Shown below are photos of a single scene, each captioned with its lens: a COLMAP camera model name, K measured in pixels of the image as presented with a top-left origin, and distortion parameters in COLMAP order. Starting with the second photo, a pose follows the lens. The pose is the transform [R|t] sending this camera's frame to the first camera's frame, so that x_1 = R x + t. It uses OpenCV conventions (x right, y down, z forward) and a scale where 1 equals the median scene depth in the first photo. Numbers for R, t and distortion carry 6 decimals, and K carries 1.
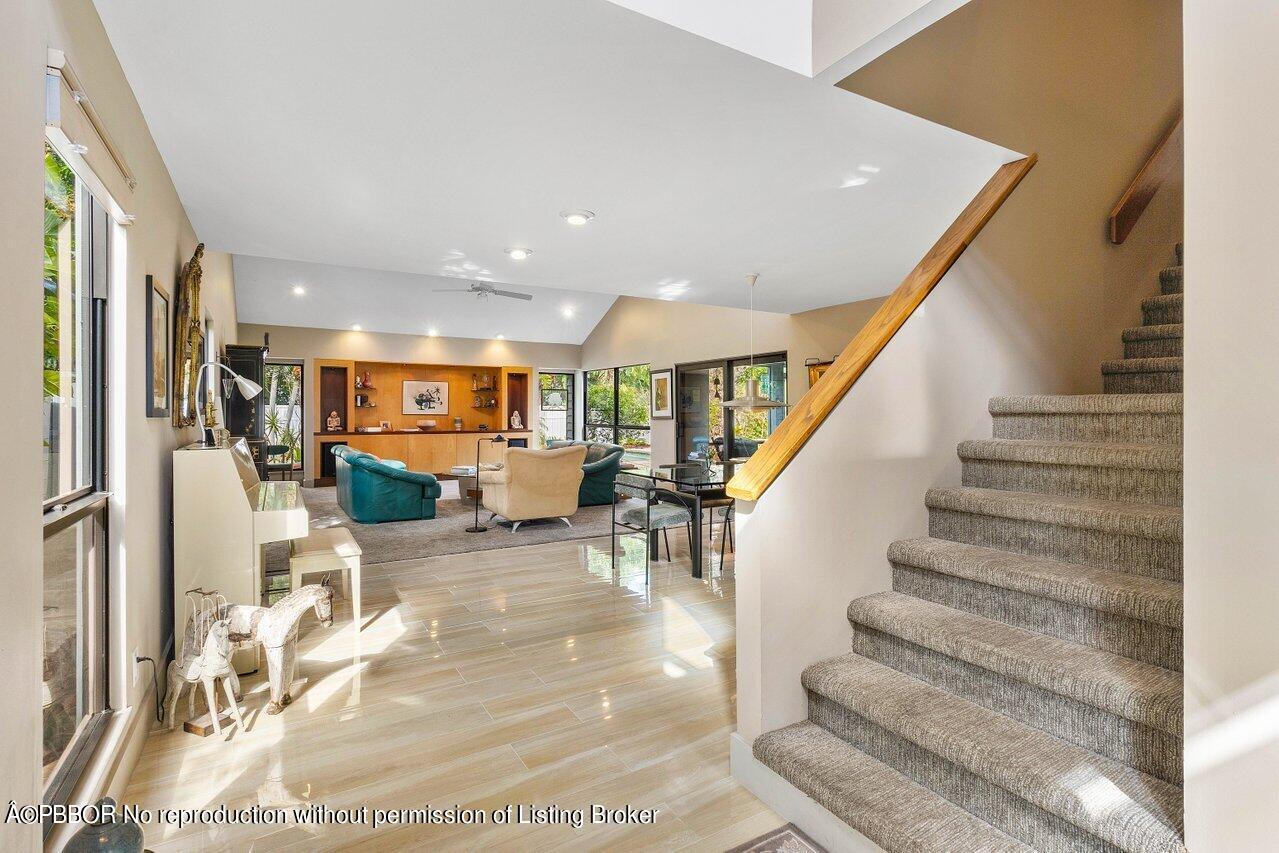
lens RADIAL K [[639.7, 0, 659.2], [0, 639.7, 415.3], [0, 0, 1]] dist [0.000034, -0.002270]
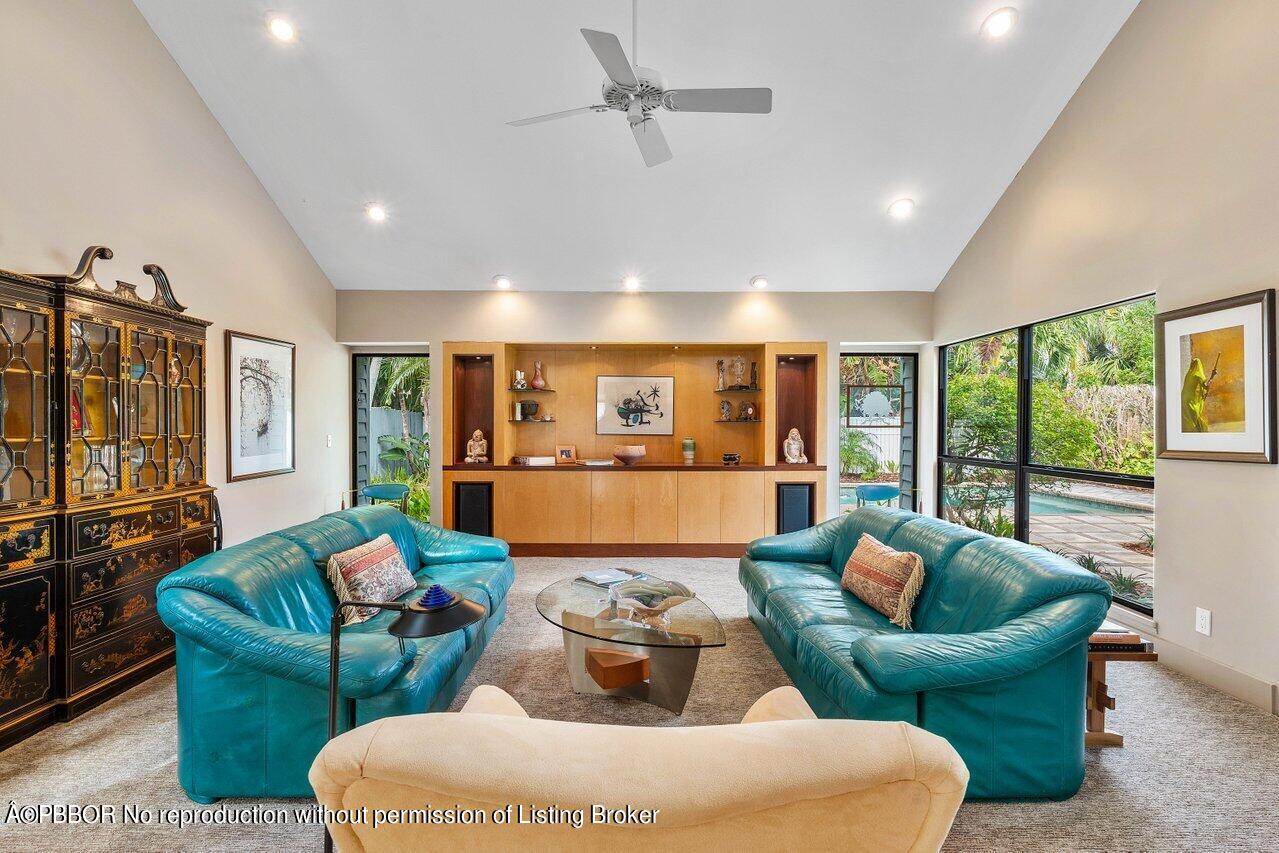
lens RADIAL K [[639.7, 0, 635.9], [0, 639.7, 435.9], [0, 0, 1]] dist [0.000034, -0.002270]
pose [[0.849427, 0.009821, -0.527614, -0.062130], [-0.001661, 0.999872, 0.015938, -0.009156], [0.527703, -0.012662, 0.849334, 0.512300]]
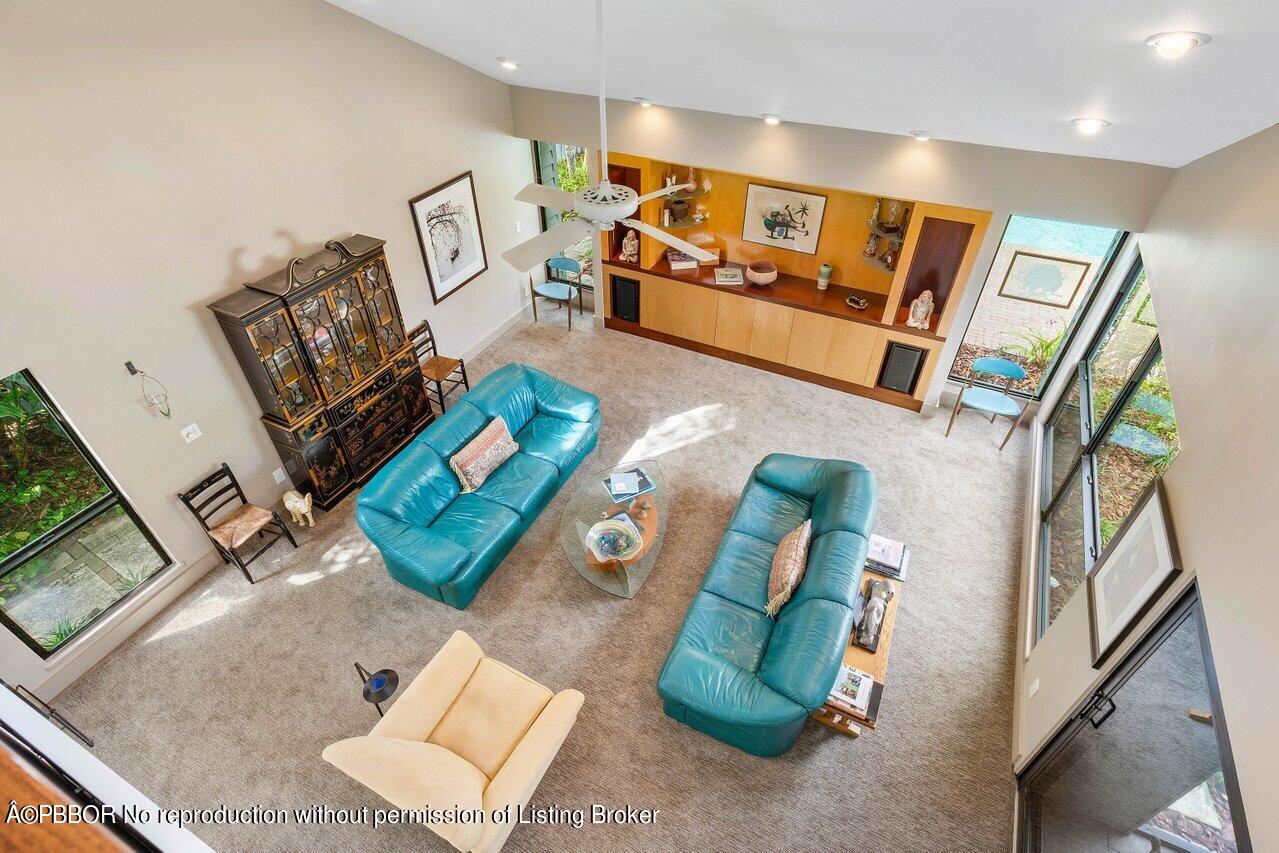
lens RADIAL K [[639.7, 0, 646.4], [0, 639.7, 417.3], [0, 0, 1]] dist [0.000034, -0.002270]
pose [[0.516985, 0.553036, -0.653359, 0.038000], [0.001495, 0.762690, 0.646763, -0.258152], [0.855993, -0.335344, 0.393472, 0.614901]]
